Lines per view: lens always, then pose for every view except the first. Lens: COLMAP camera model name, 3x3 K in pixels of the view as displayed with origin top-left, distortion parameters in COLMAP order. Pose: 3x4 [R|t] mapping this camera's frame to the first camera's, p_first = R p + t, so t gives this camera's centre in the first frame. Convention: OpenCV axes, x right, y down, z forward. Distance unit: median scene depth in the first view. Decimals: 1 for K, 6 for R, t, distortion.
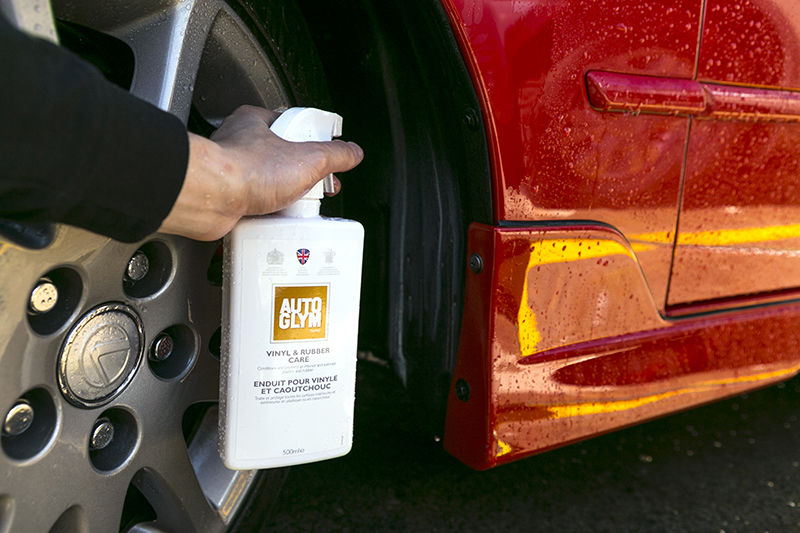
lens RADIAL K [[669.5, 0, 400.0], [0, 669.5, 266.5], [0, 0, 1]] dist [-0.000129, -0.002466]
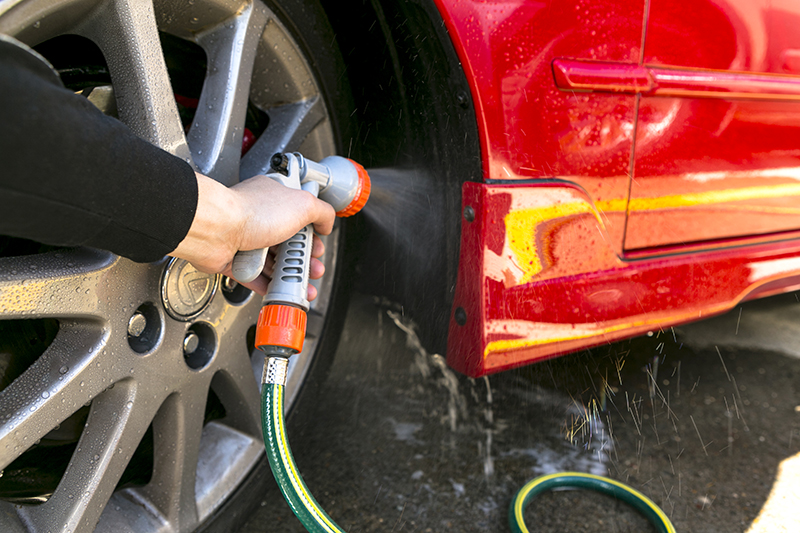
lens RADIAL K [[600.6, 0, 400.0], [0, 600.6, 266.5], [0, 0, 1]] dist [-0.000132, -0.001305]
pose [[0.999698, -0.022938, -0.008852, -0.008801], [0.023227, 0.999150, 0.034064, 0.048729], [0.008063, -0.034260, 0.999380, -0.139029]]
